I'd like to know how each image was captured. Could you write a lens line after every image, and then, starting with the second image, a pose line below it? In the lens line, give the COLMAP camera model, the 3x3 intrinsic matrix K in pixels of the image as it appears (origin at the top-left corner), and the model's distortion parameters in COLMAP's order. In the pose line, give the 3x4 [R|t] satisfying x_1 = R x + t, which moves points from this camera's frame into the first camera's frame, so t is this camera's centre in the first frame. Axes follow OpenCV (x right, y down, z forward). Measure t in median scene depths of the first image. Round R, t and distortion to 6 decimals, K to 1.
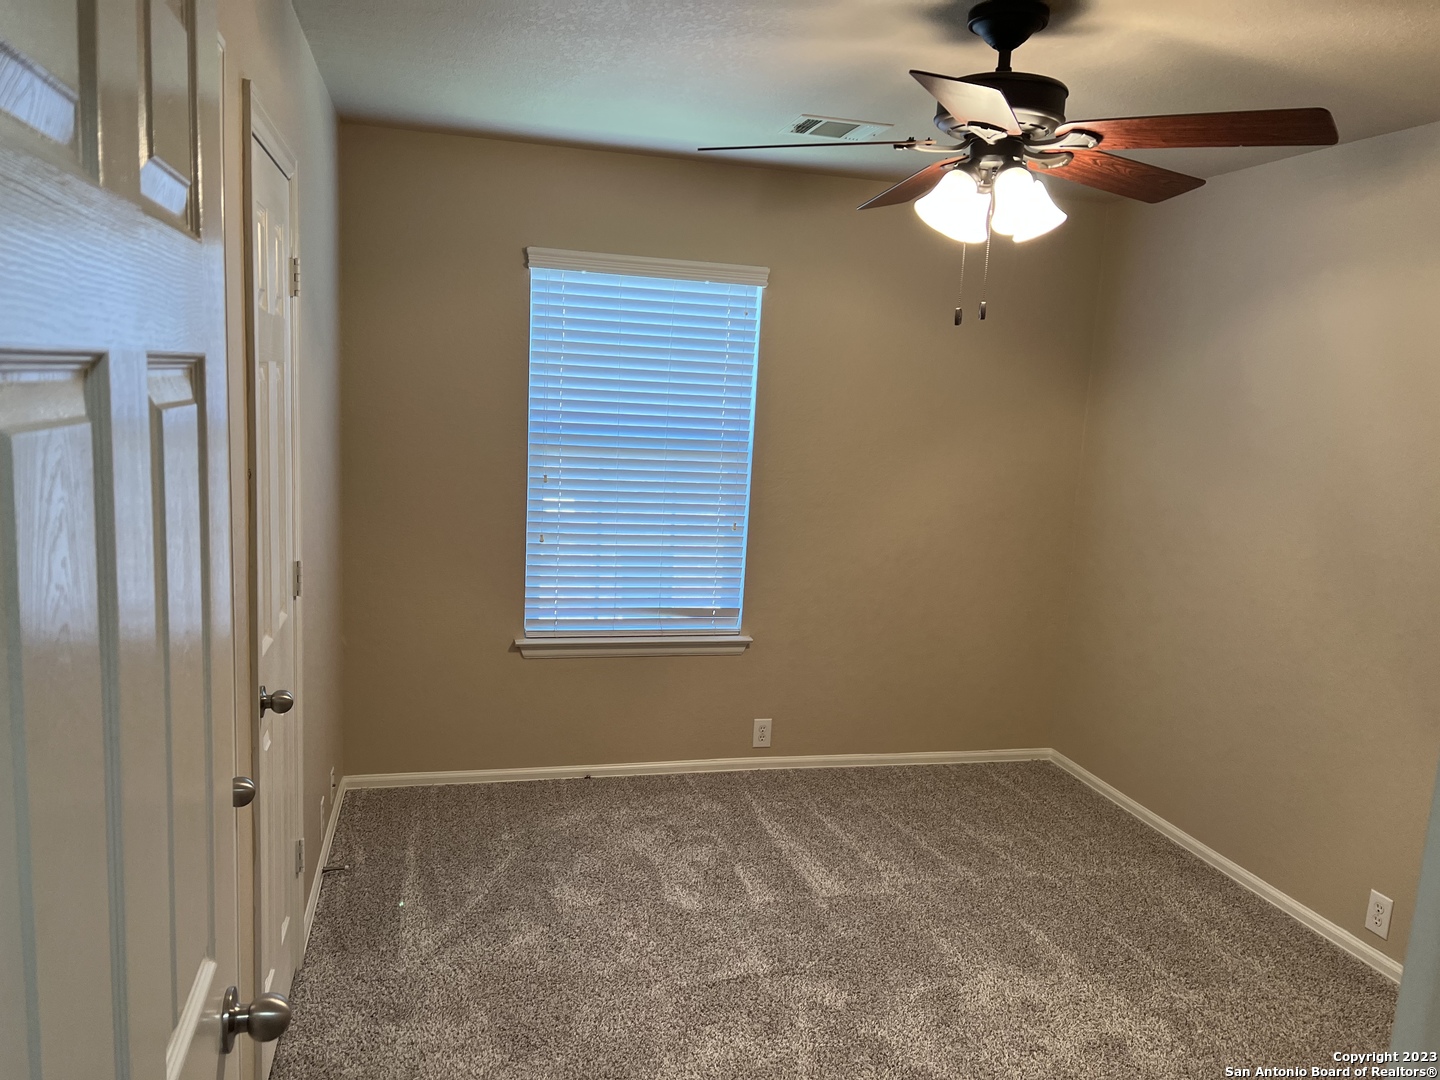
lens RADIAL K [[1085.5, 0, 706.9], [0, 1085.5, 538.0], [0, 0, 1]] dist [0.068833, -0.078725]
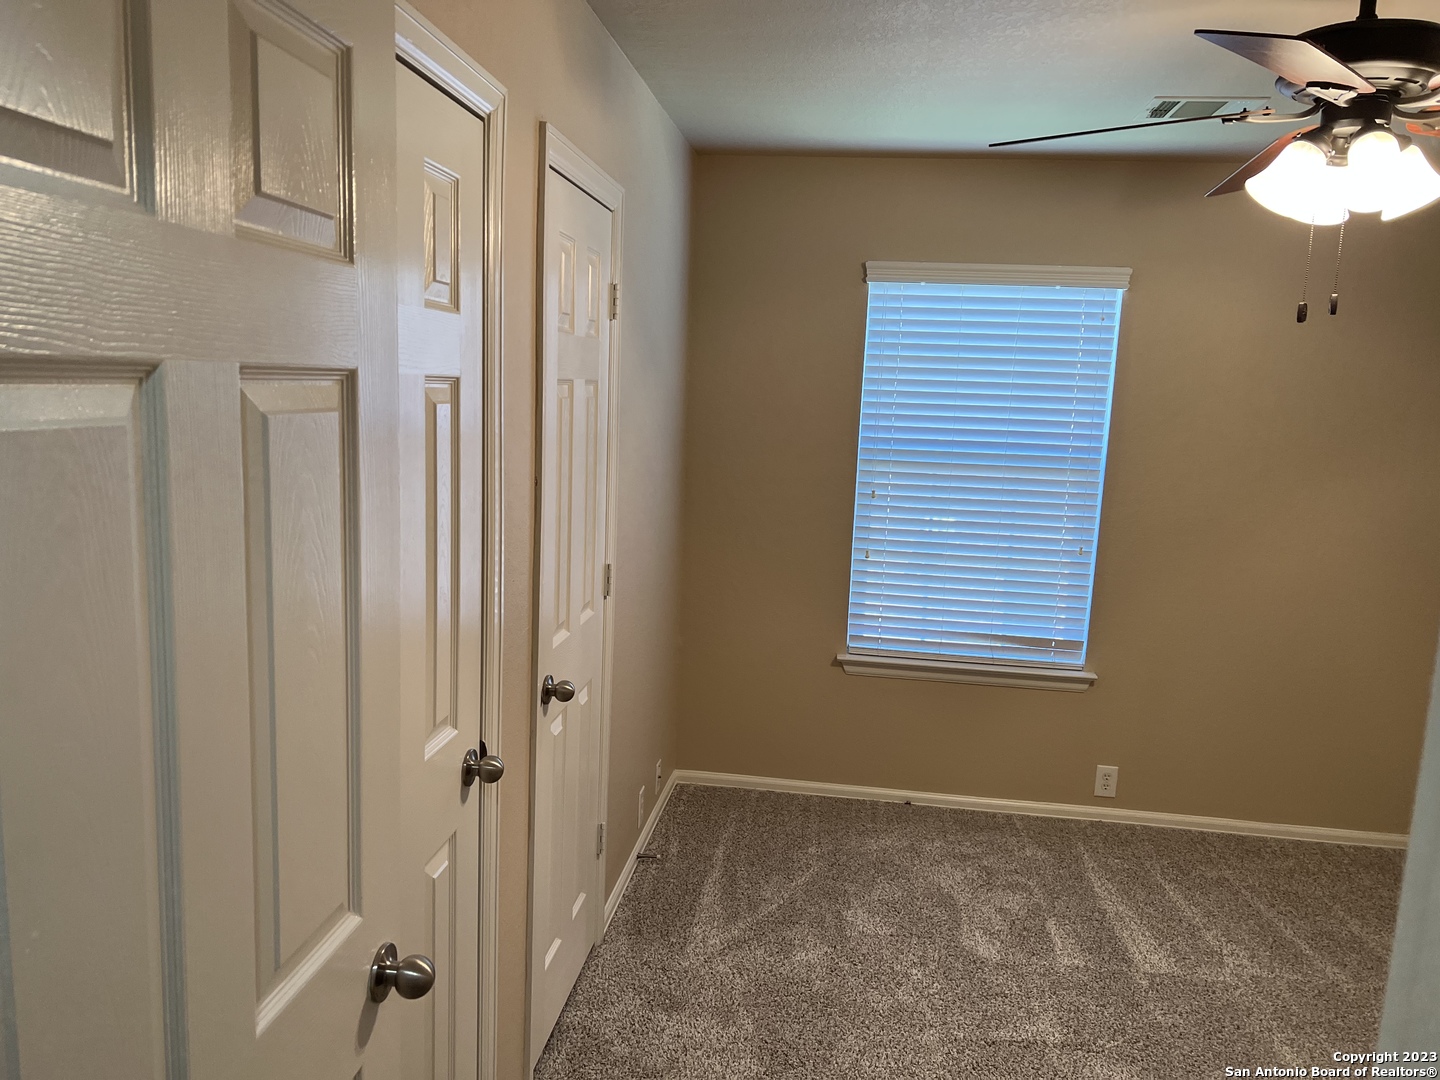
lens RADIAL K [[1085.5, 0, 712.6], [0, 1085.5, 538.0], [0, 0, 1]] dist [0.068833, -0.078725]
pose [[0.929449, 0.039795, -0.366799, 0.100636], [-0.045744, 0.998925, -0.007538, -0.000784], [0.366105, 0.023785, 0.930270, 0.035751]]
